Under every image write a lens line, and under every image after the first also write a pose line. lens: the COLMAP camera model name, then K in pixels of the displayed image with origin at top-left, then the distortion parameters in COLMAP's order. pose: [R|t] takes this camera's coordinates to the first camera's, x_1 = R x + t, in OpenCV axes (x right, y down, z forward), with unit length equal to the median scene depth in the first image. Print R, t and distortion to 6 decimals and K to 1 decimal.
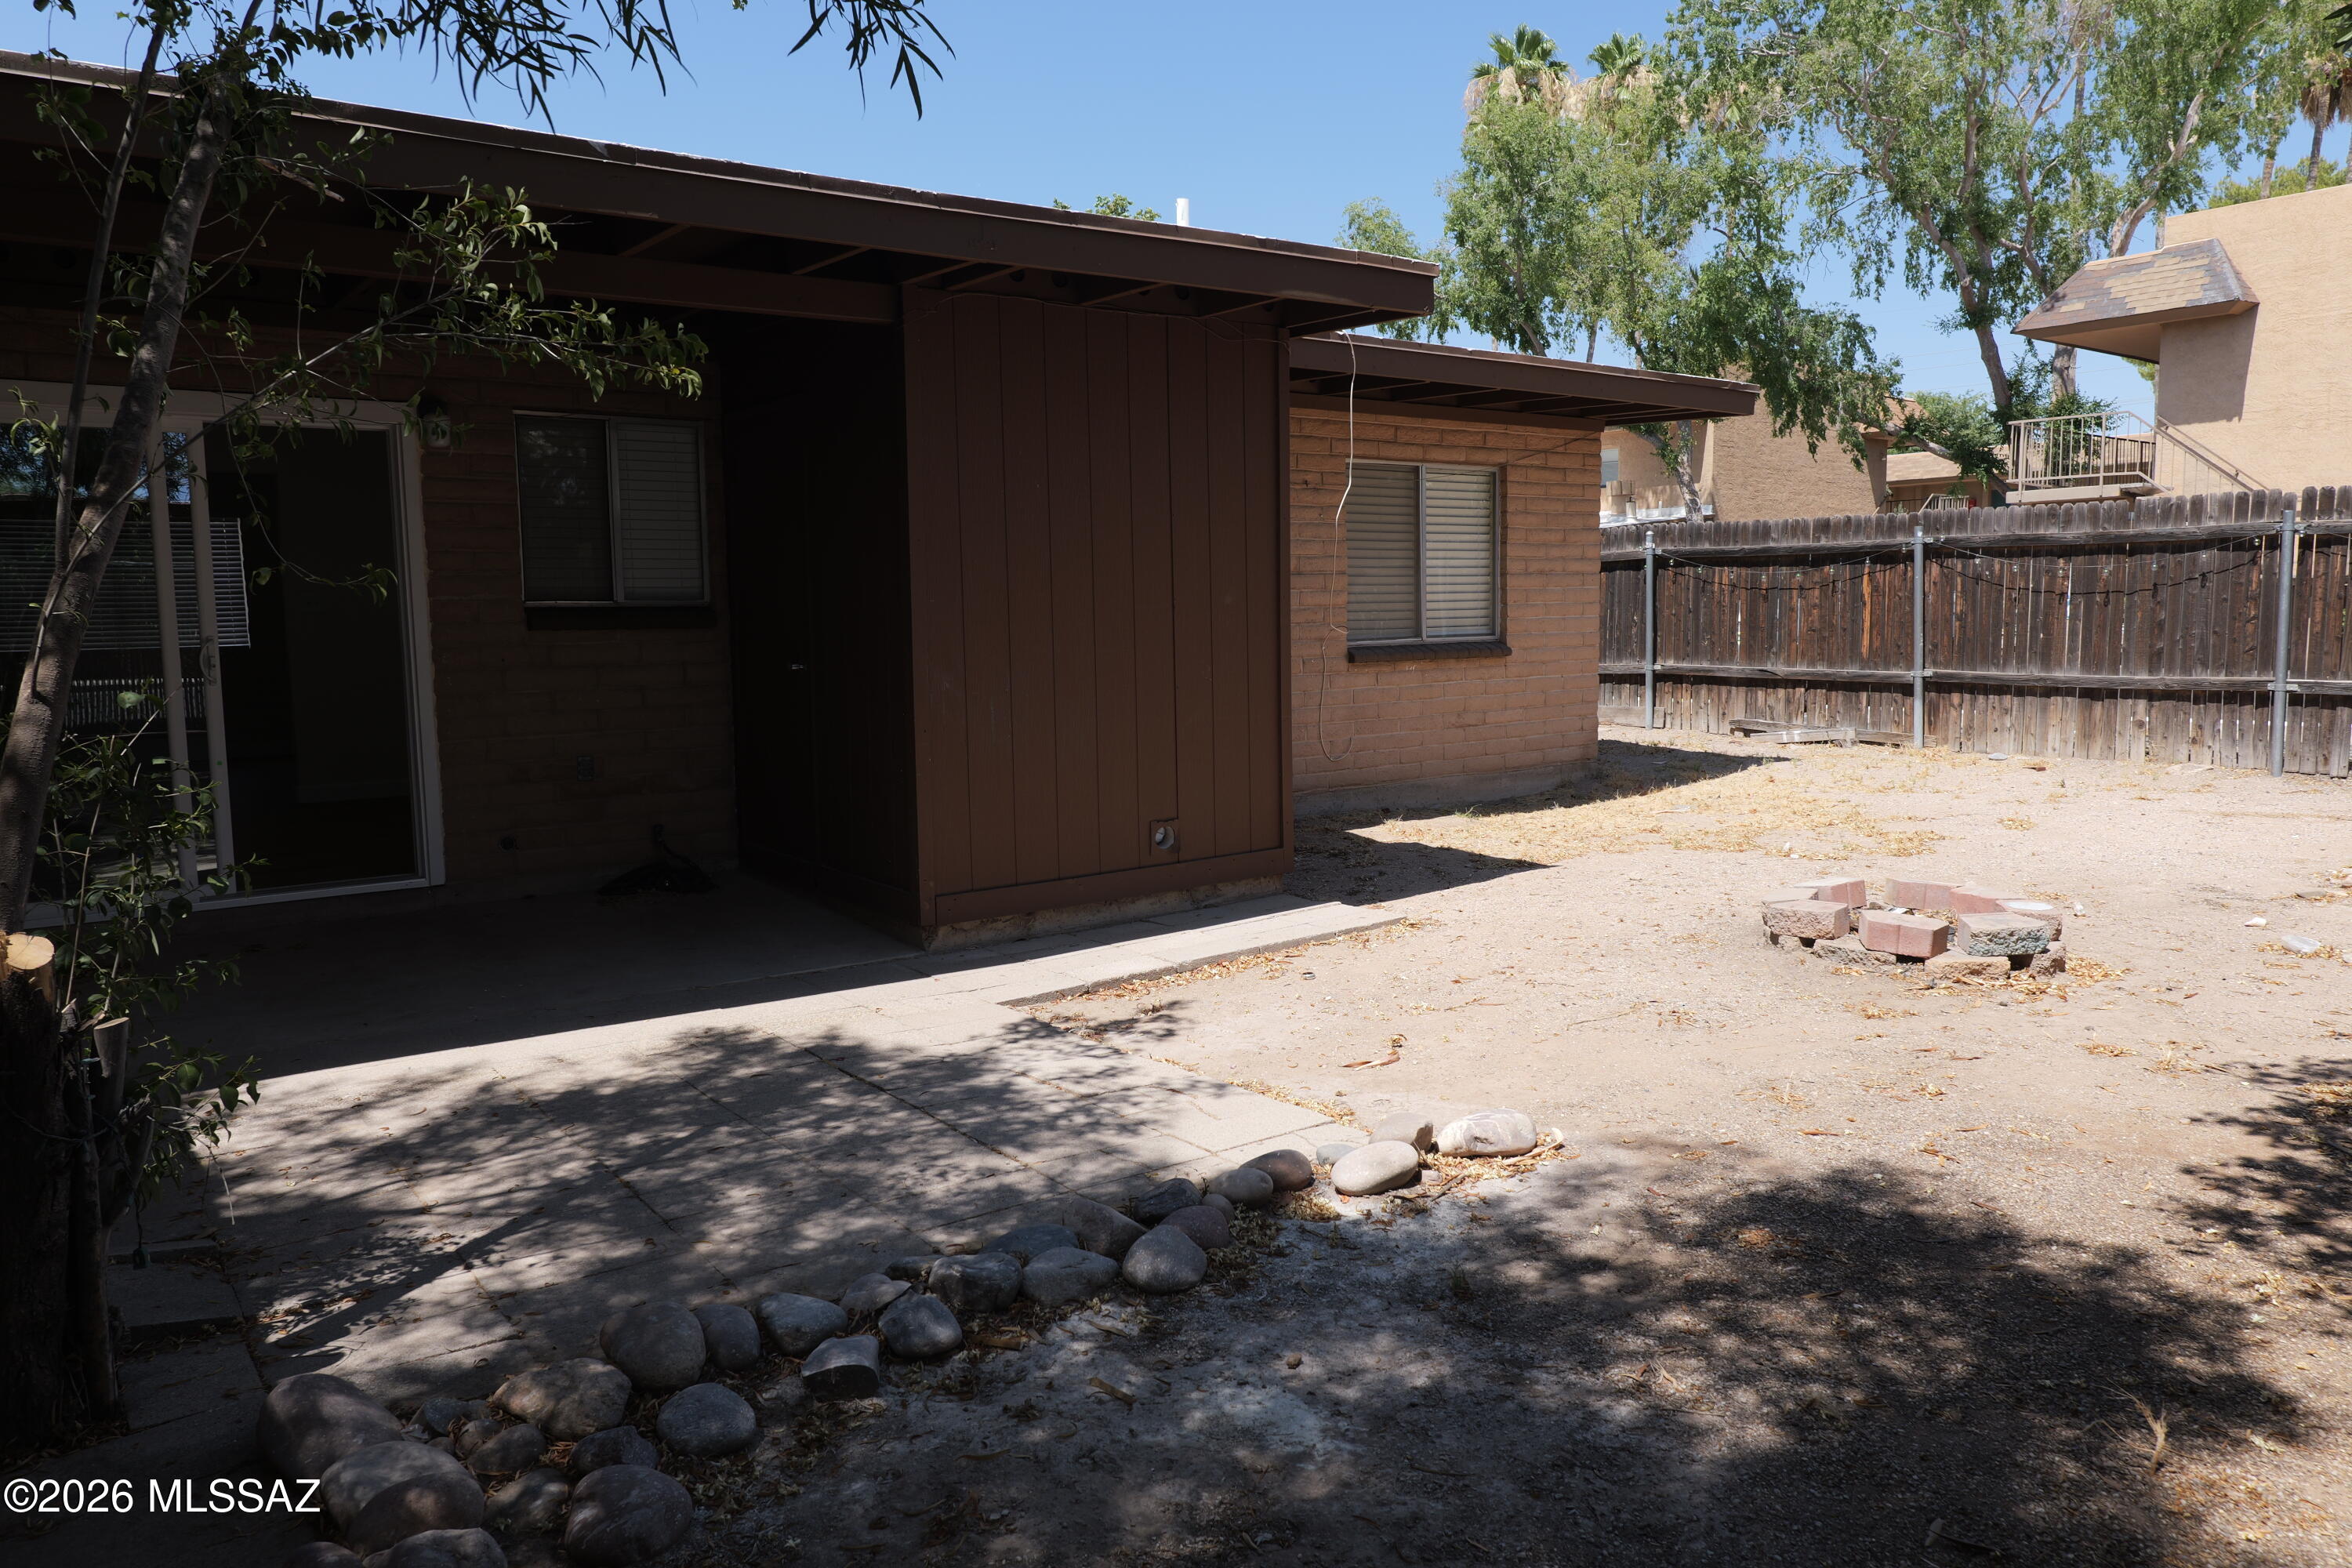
lens RADIAL K [[1583.3, 0, 1182.2], [0, 1583.3, 774.9], [0, 0, 1]] dist [-0.013489, 0.004868]
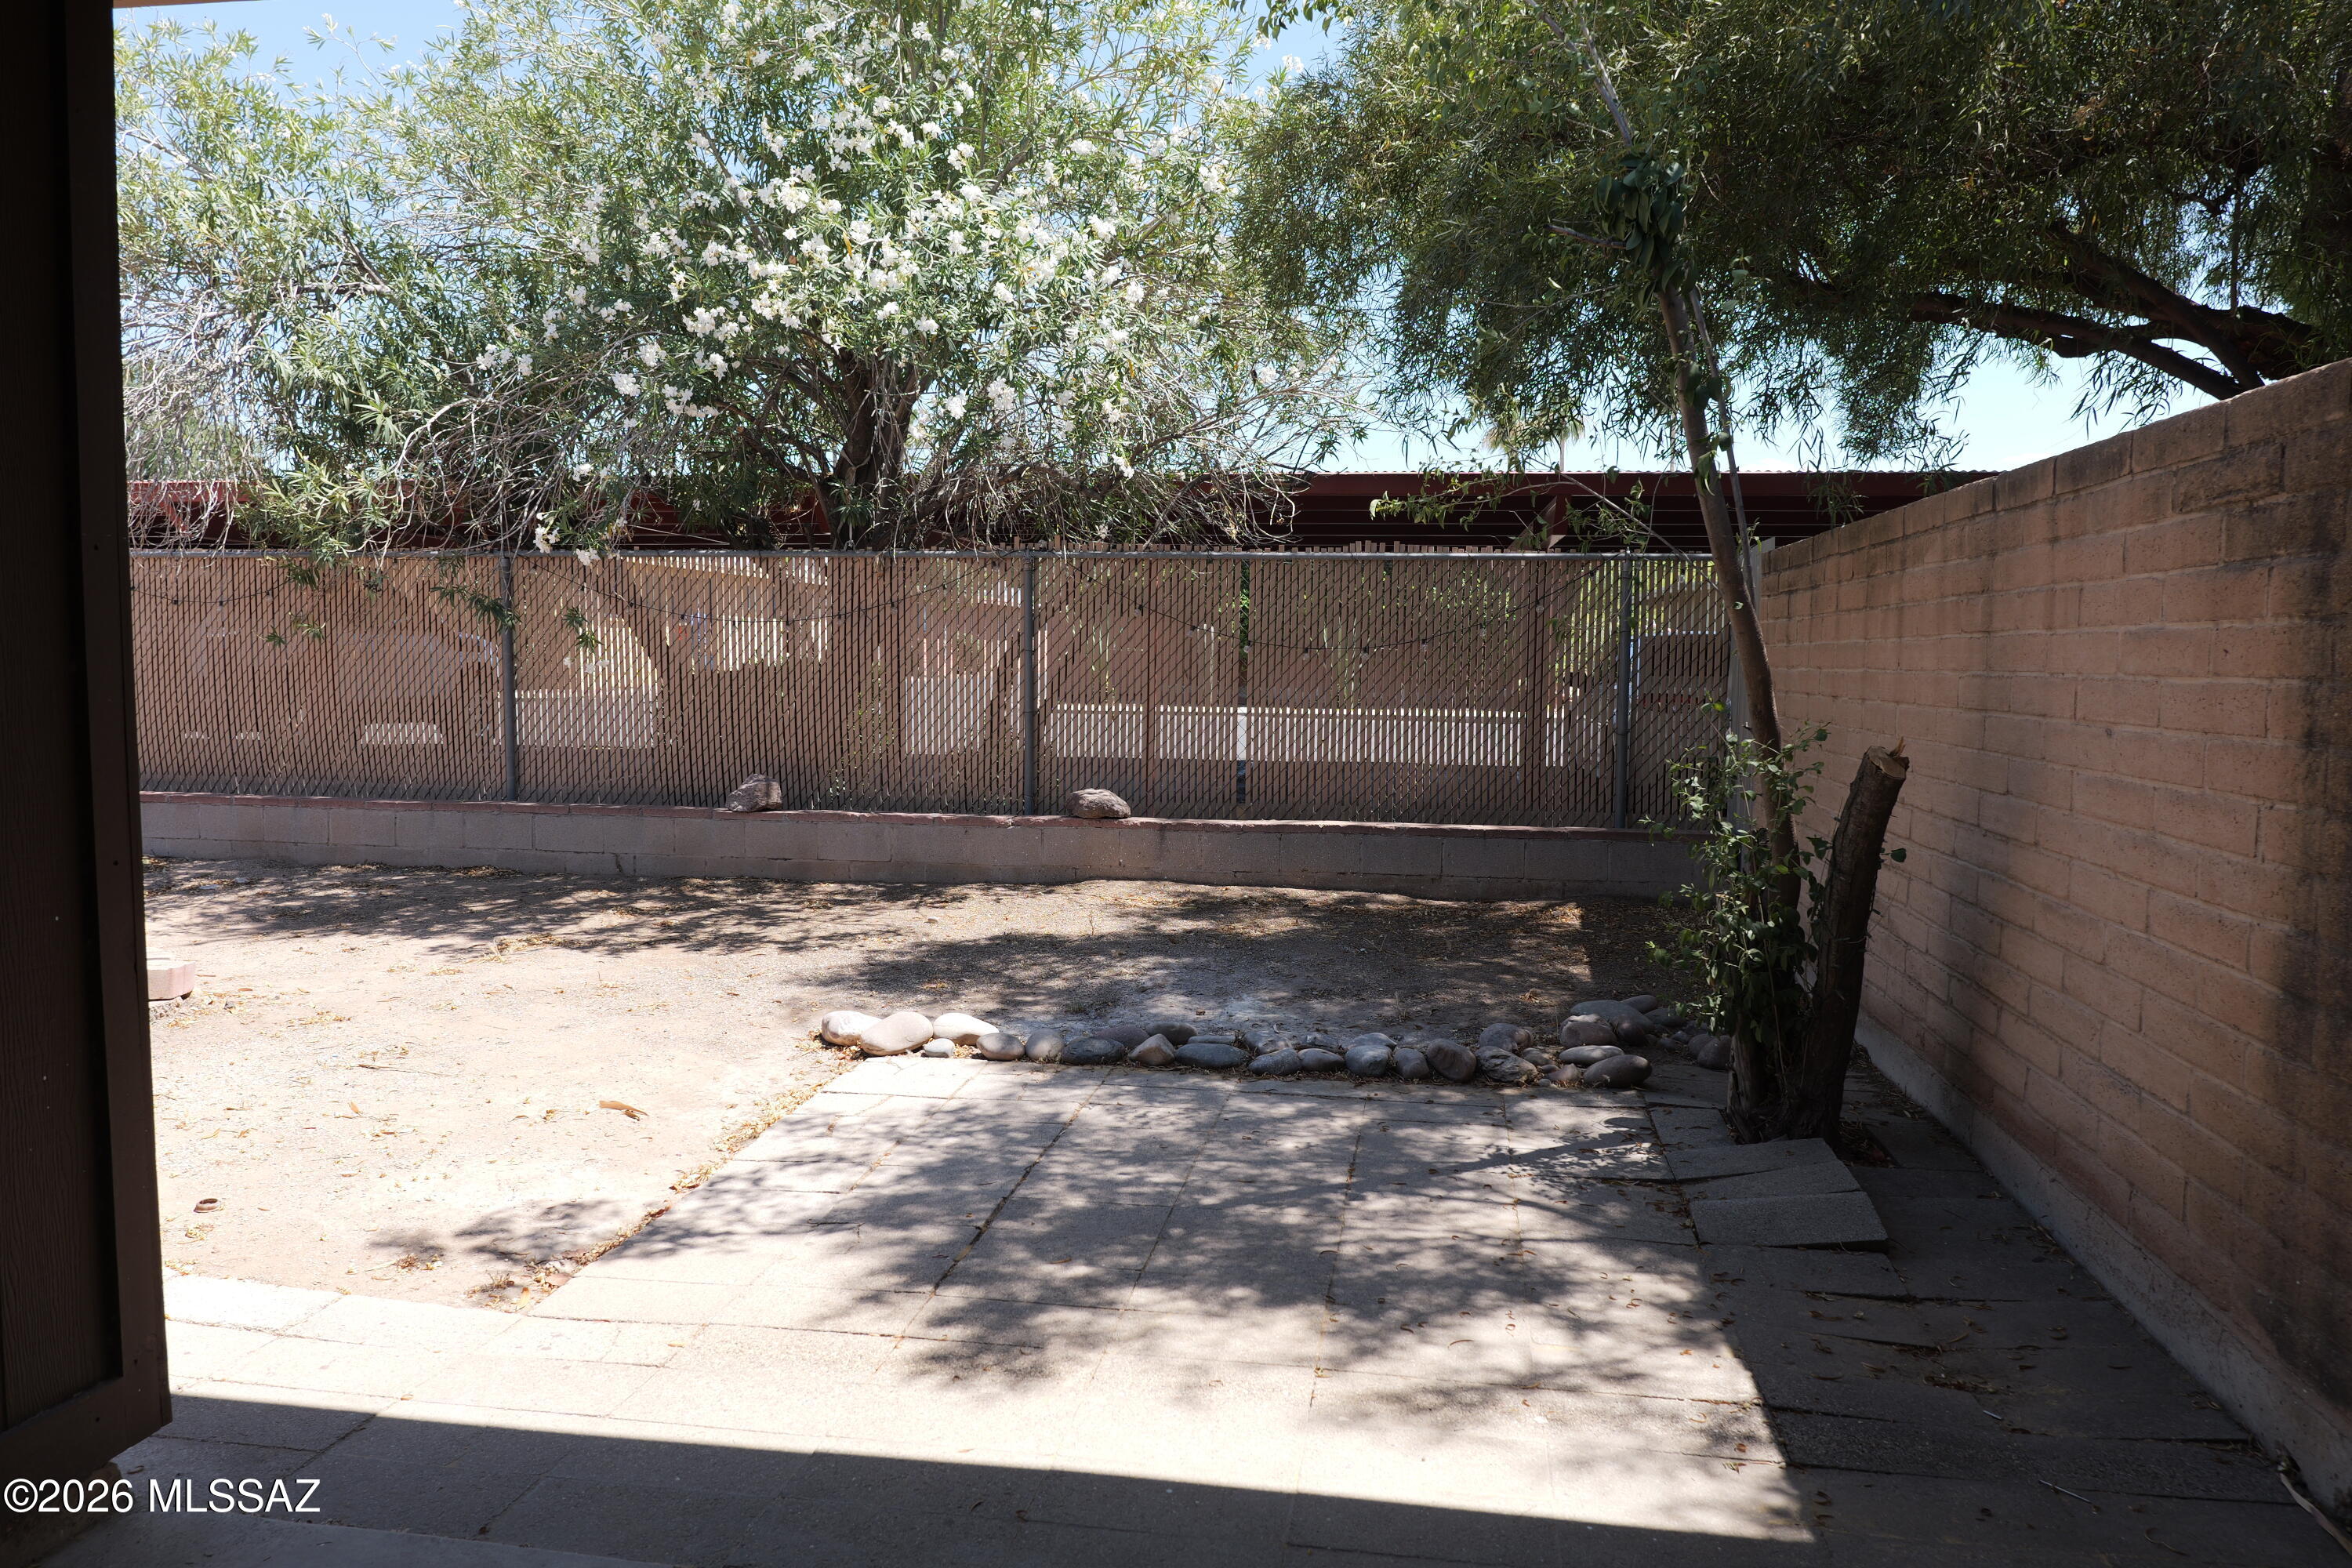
lens RADIAL K [[1583.3, 0, 1182.2], [0, 1583.3, 774.9], [0, 0, 1]] dist [-0.013489, 0.004868]
pose [[-0.692296, -0.049937, 0.719884, -0.971519], [0.080209, 0.986096, 0.145539, -0.167313], [-0.717142, 0.158497, -0.678665, 1.662858]]
